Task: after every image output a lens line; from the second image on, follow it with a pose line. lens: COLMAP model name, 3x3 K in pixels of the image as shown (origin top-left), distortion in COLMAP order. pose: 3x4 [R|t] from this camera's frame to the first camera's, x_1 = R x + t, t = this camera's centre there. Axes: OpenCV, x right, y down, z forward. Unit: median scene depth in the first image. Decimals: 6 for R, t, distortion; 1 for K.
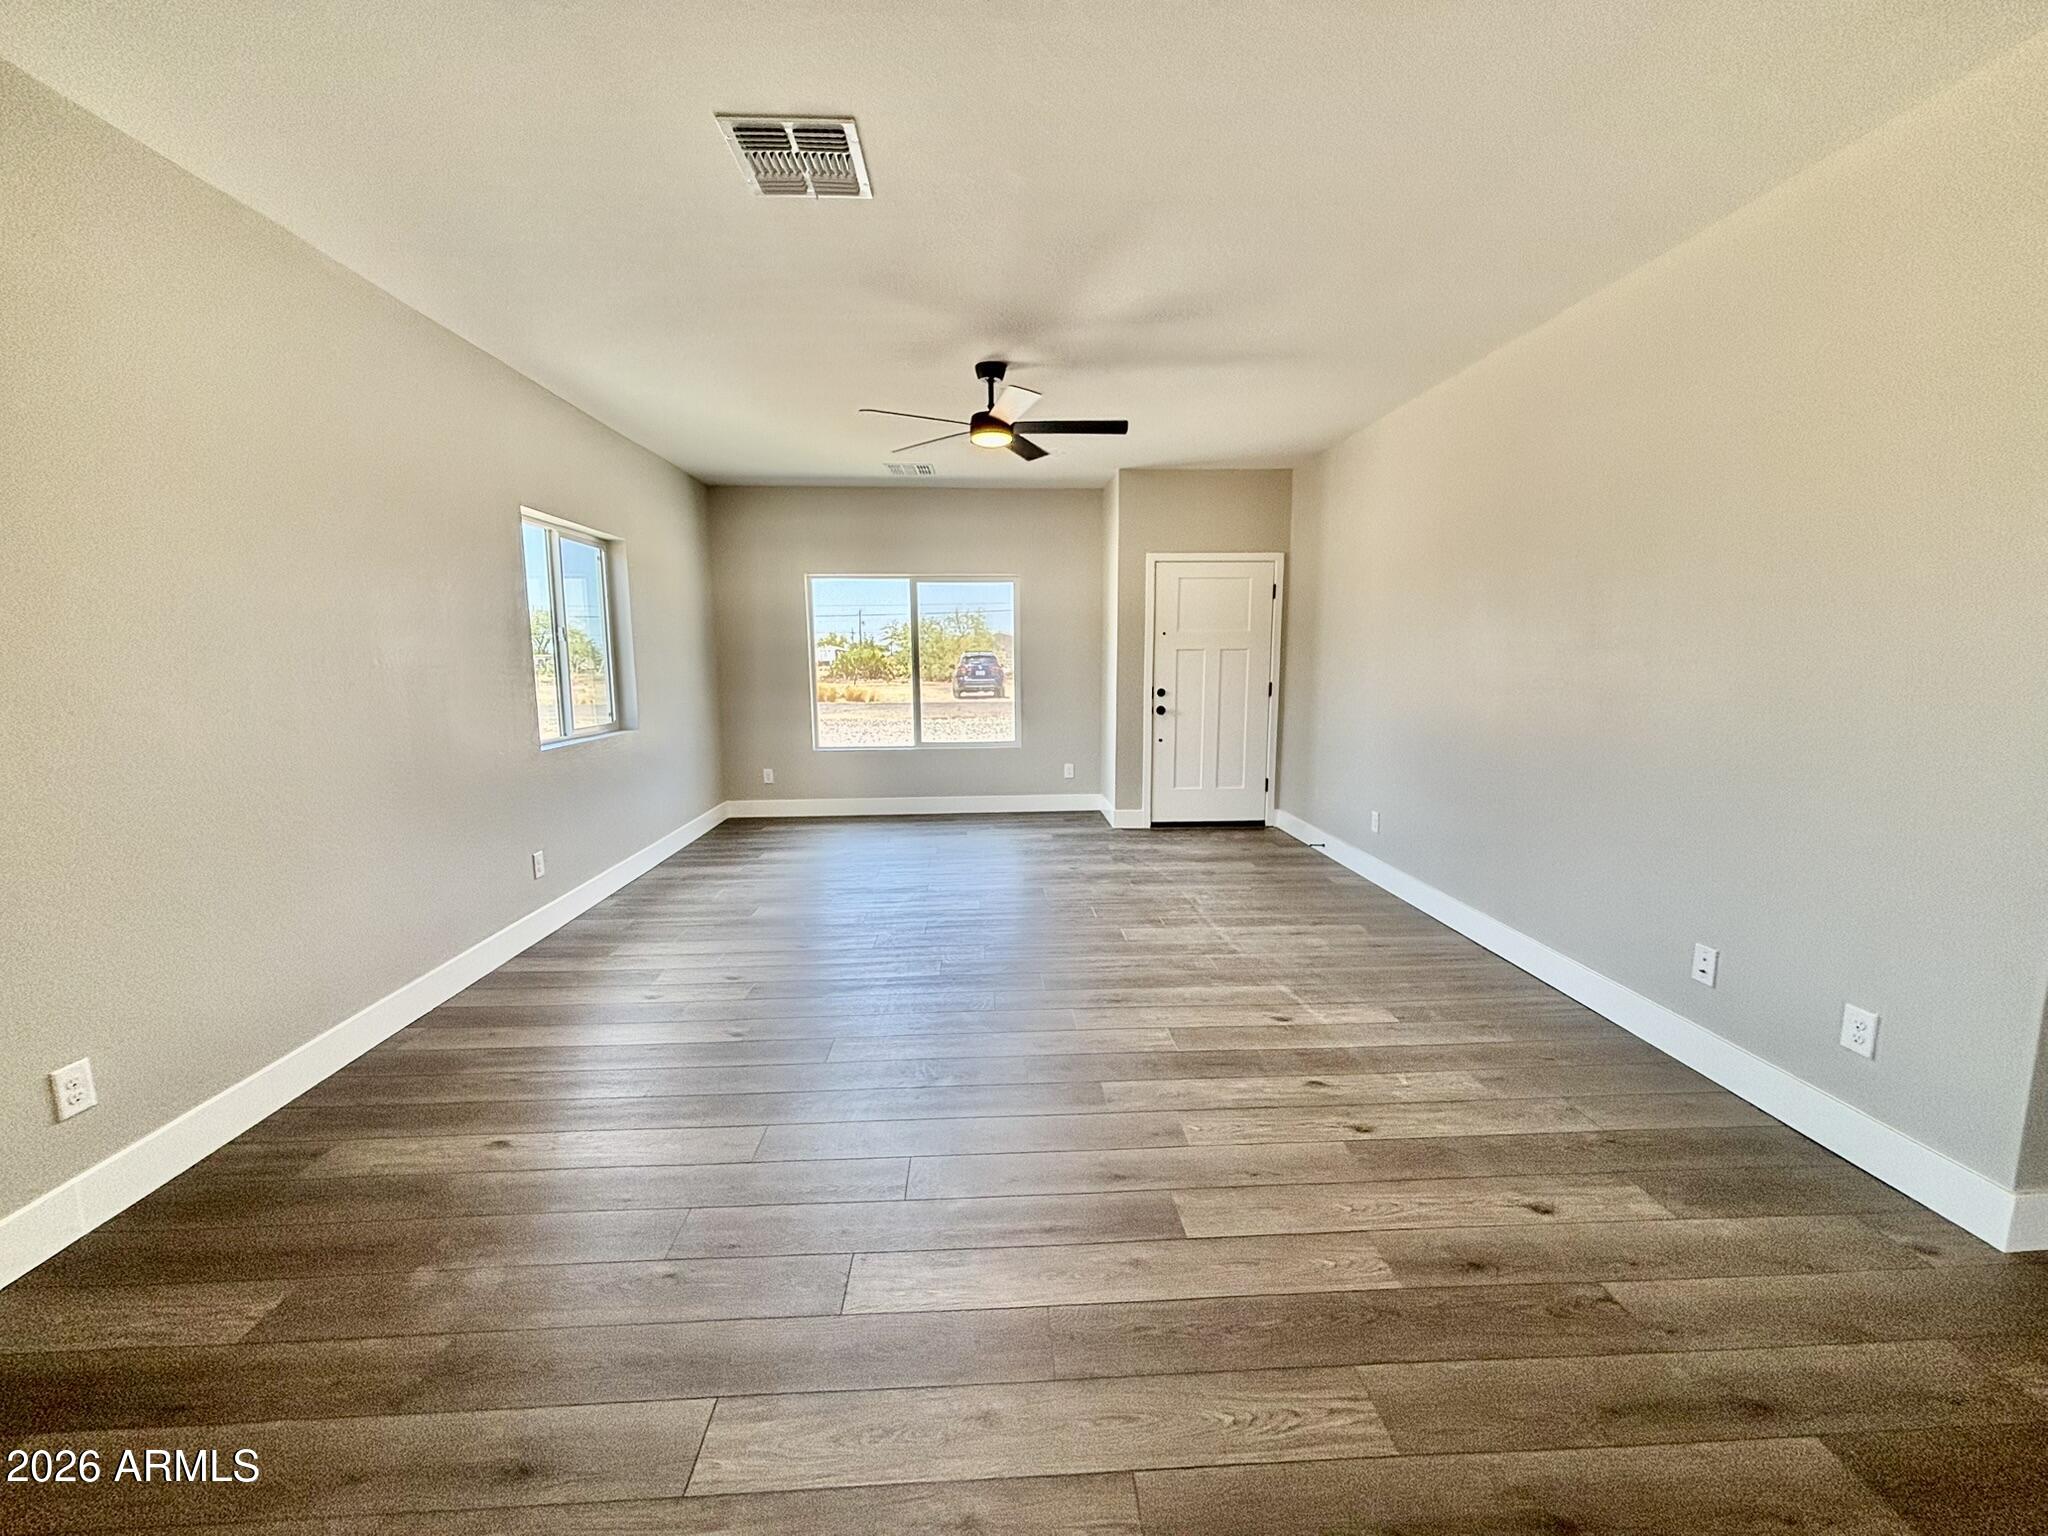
lens RADIAL K [[822.2, 0, 1024.5], [0, 822.2, 768.1], [0, 0, 1]] dist [0.000748, 0.000378]
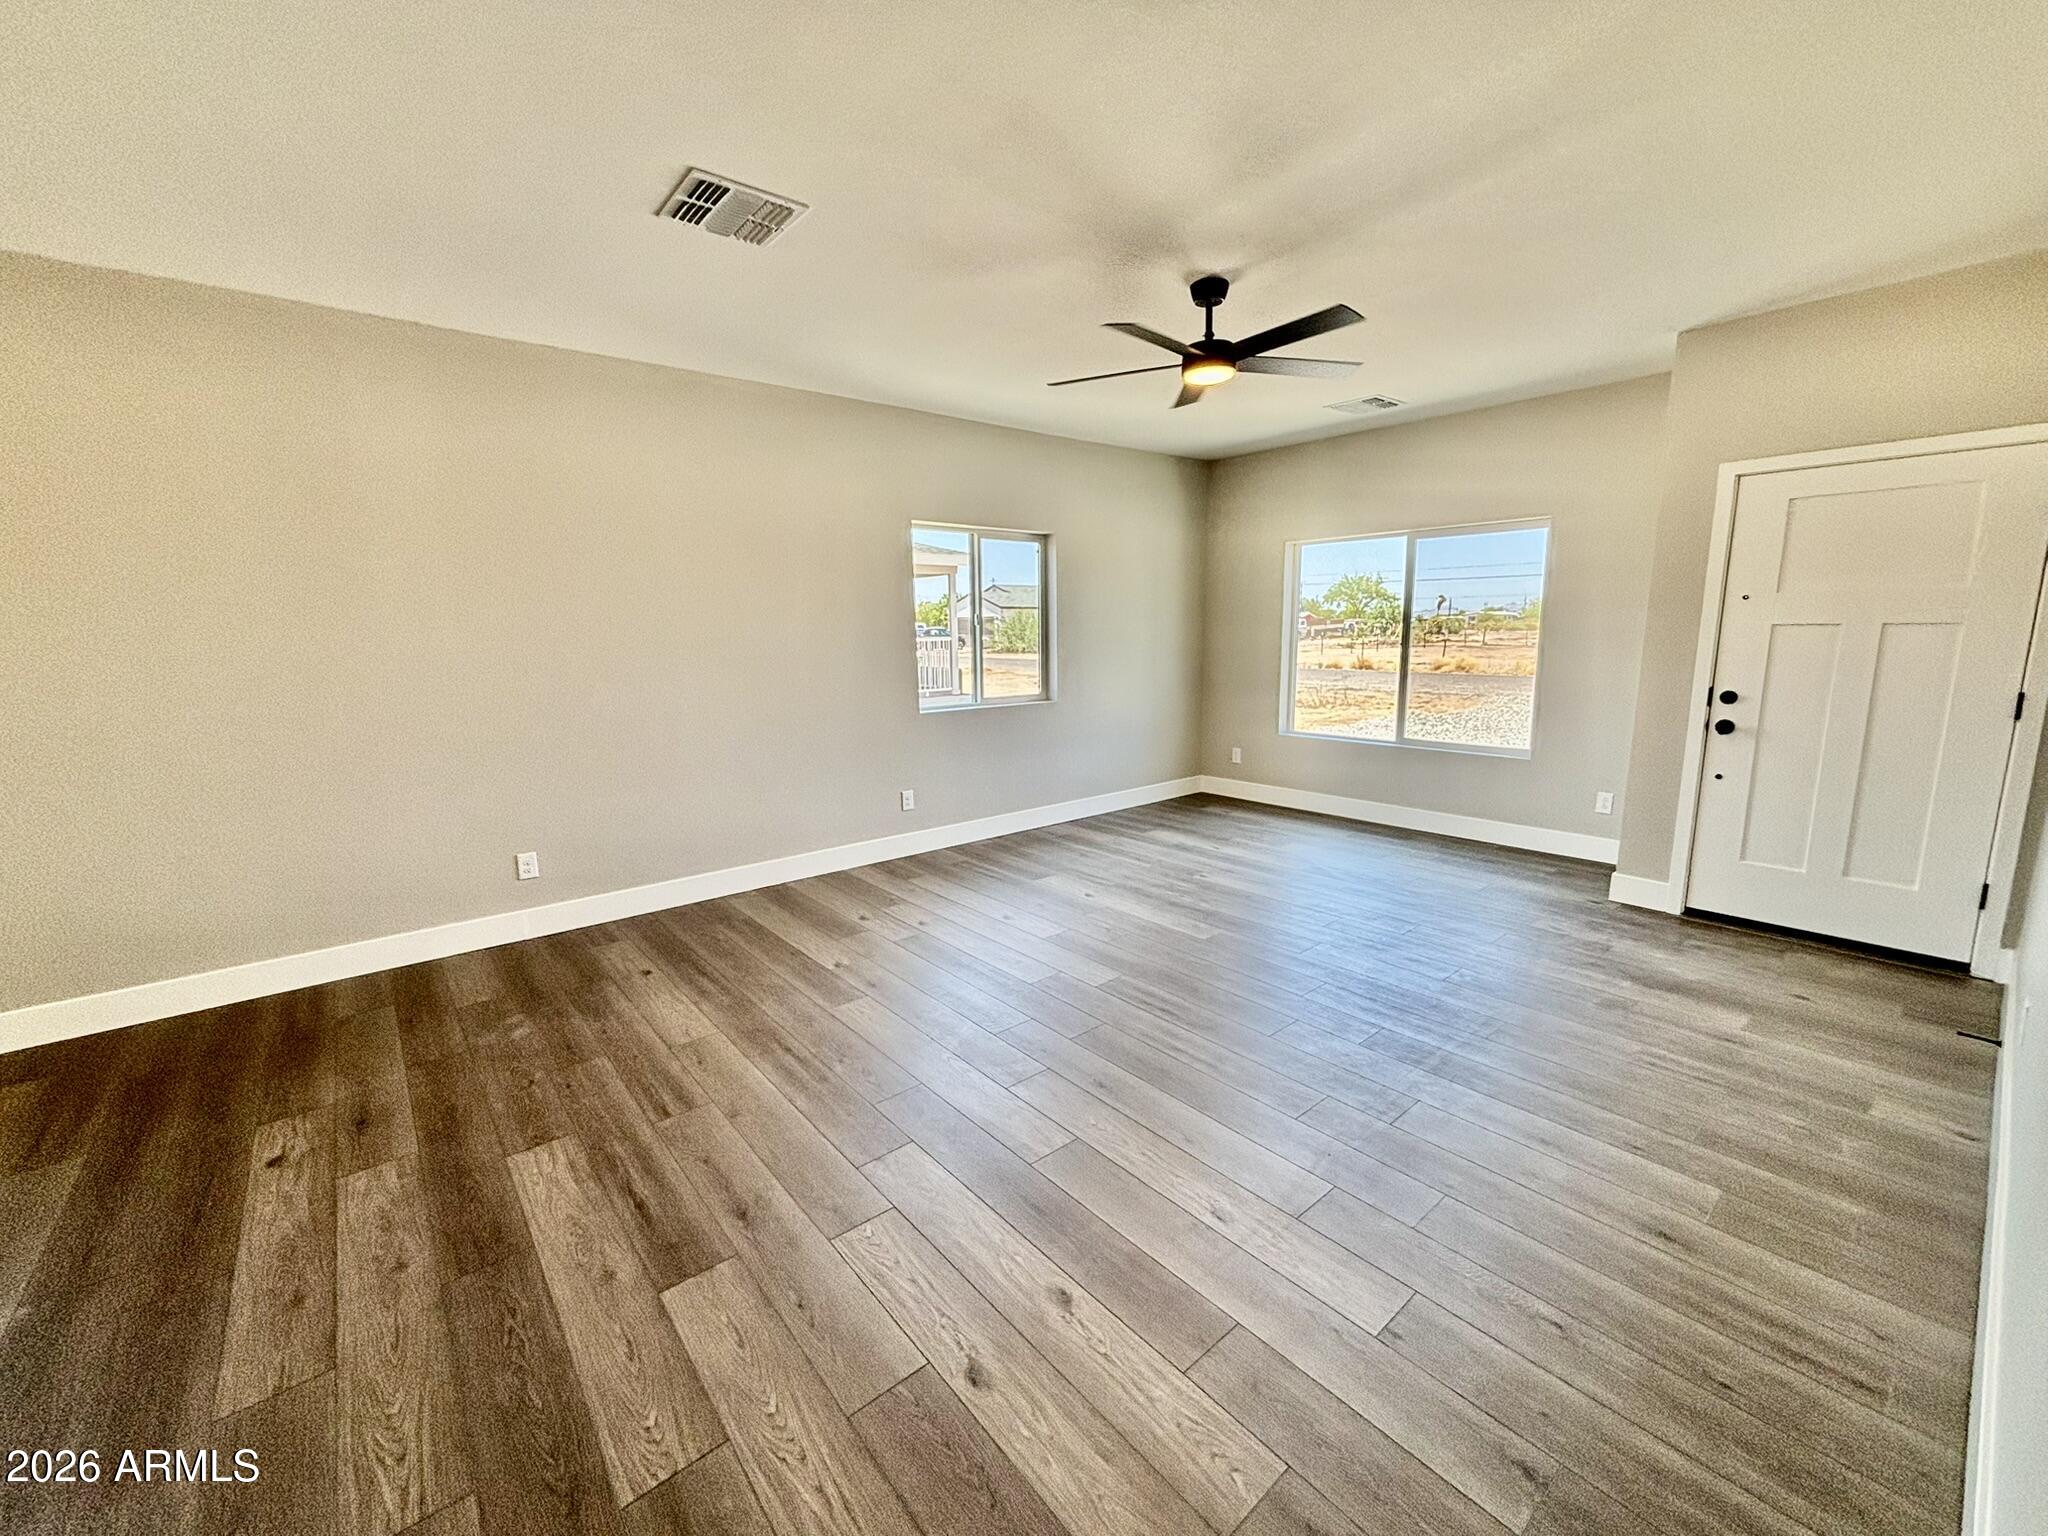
lens RADIAL K [[822.2, 0, 1029.2], [0, 822.2, 767.9], [0, 0, 1]] dist [0.000748, 0.000378]
pose [[0.599043, 0.135112, -0.789236, 0.426924], [-0.099902, 0.990571, 0.093752, -0.058414], [0.794461, 0.022685, 0.606892, 0.290724]]
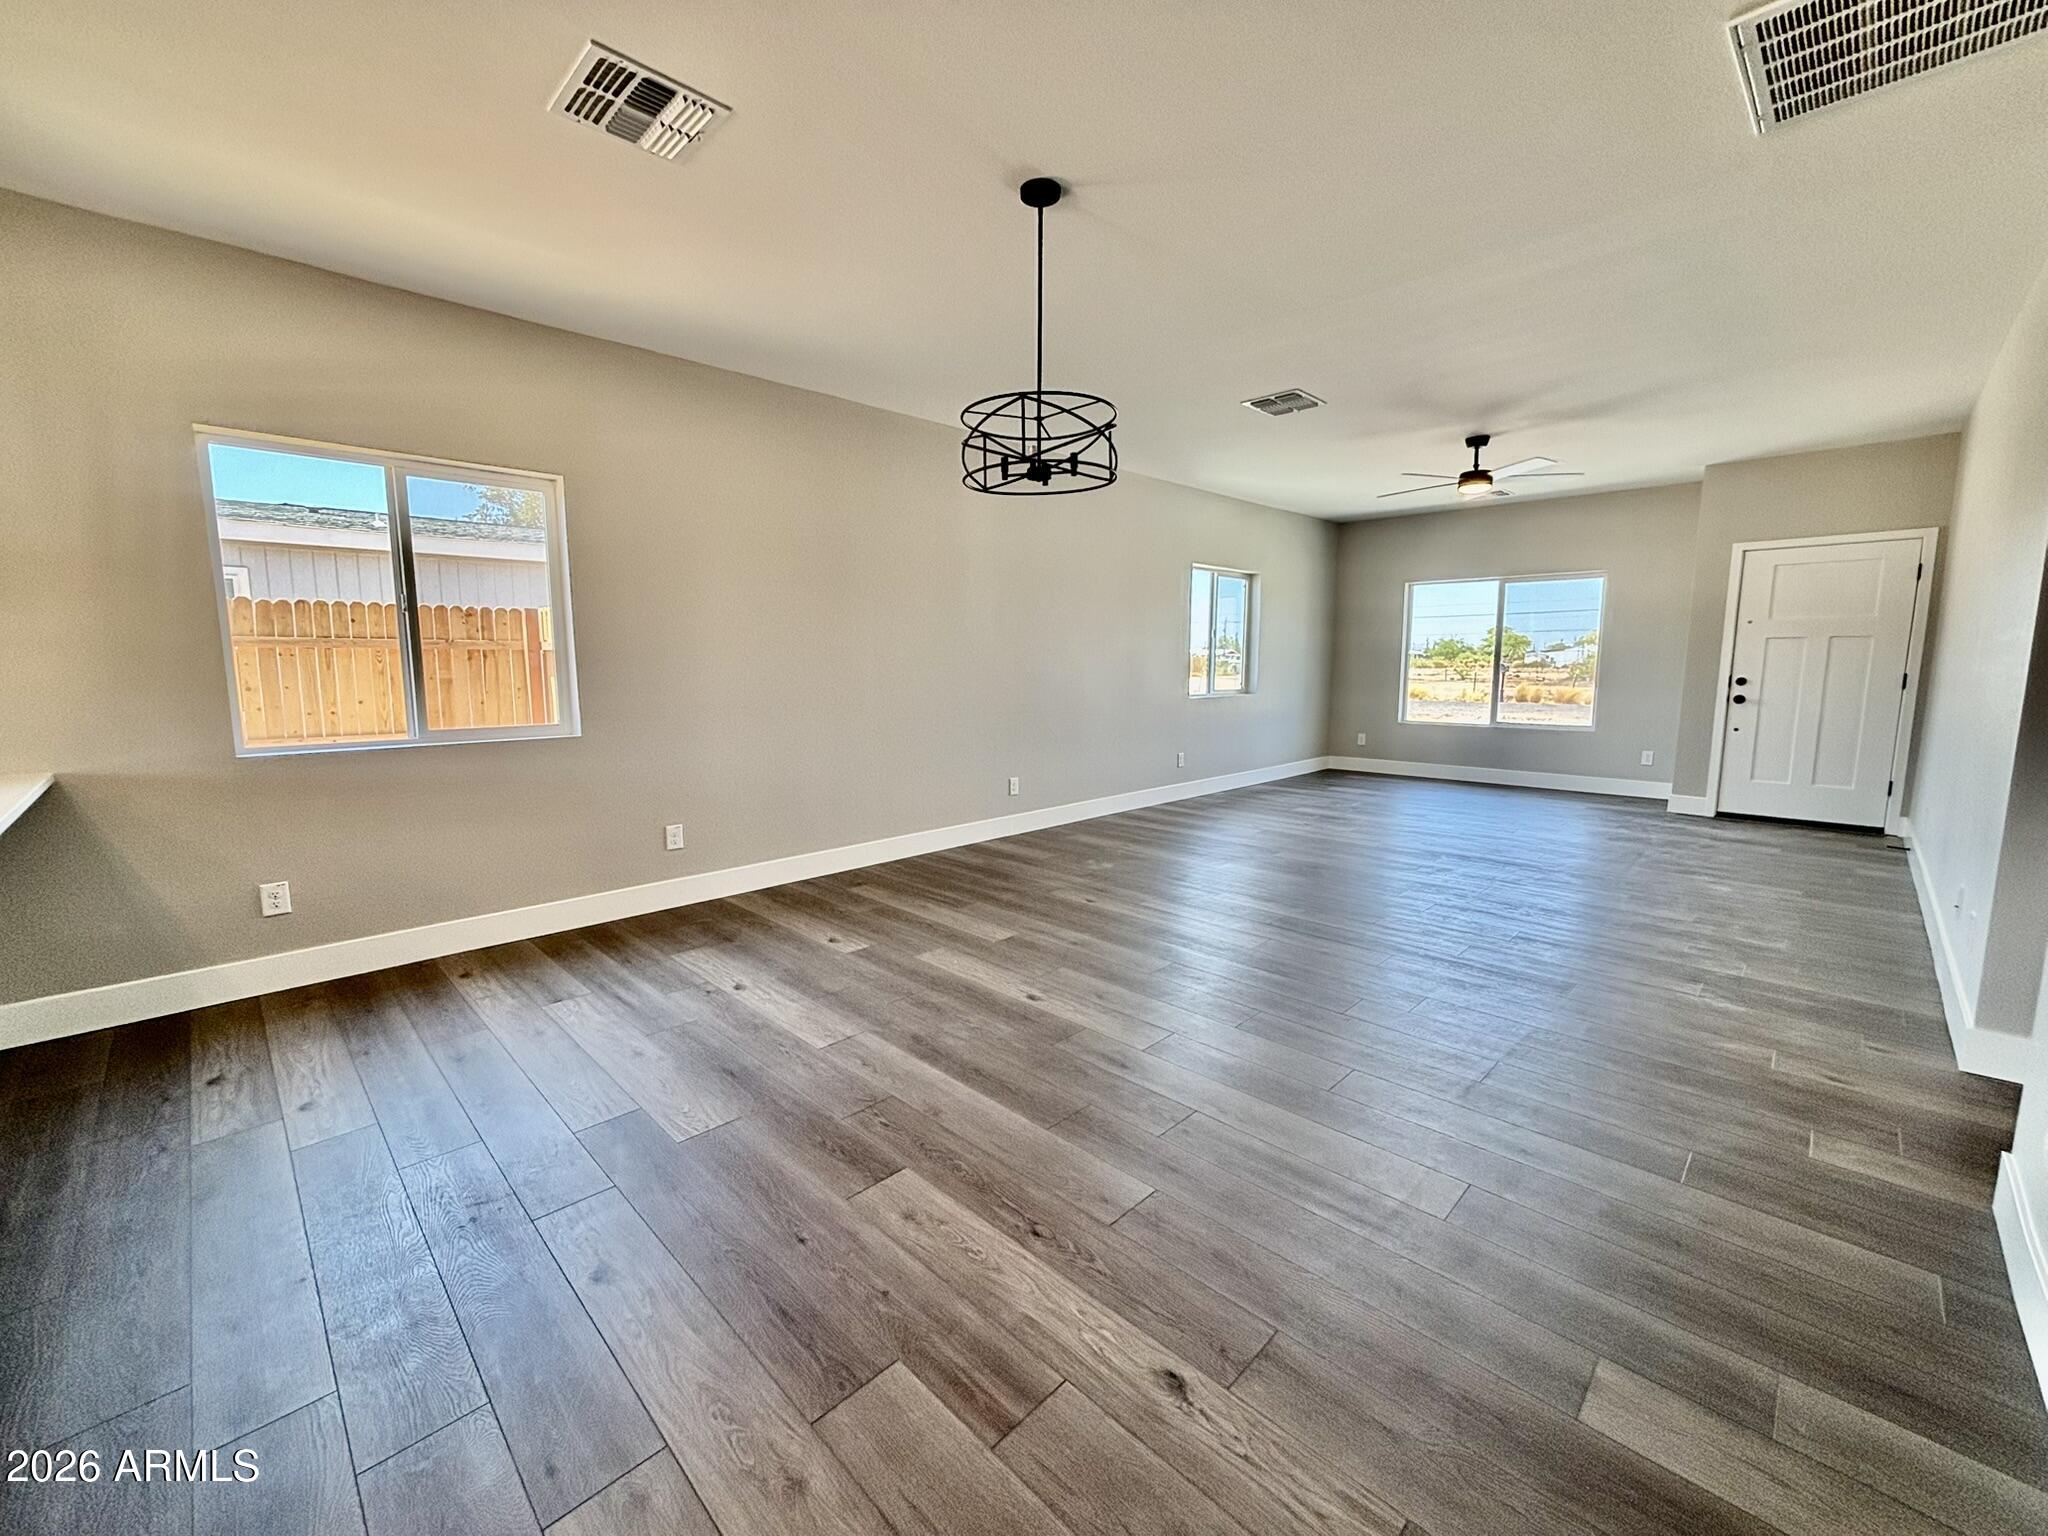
lens RADIAL K [[832.2, 0, 1024.1], [0, 832.2, 765.5], [0, 0, 1]] dist [0.001346, -0.000577]
pose [[0.671375, 0.099205, -0.734448, 0.418241], [-0.104101, 0.993799, 0.039076, 0.075236], [0.733770, 0.050222, 0.677539, -0.396431]]
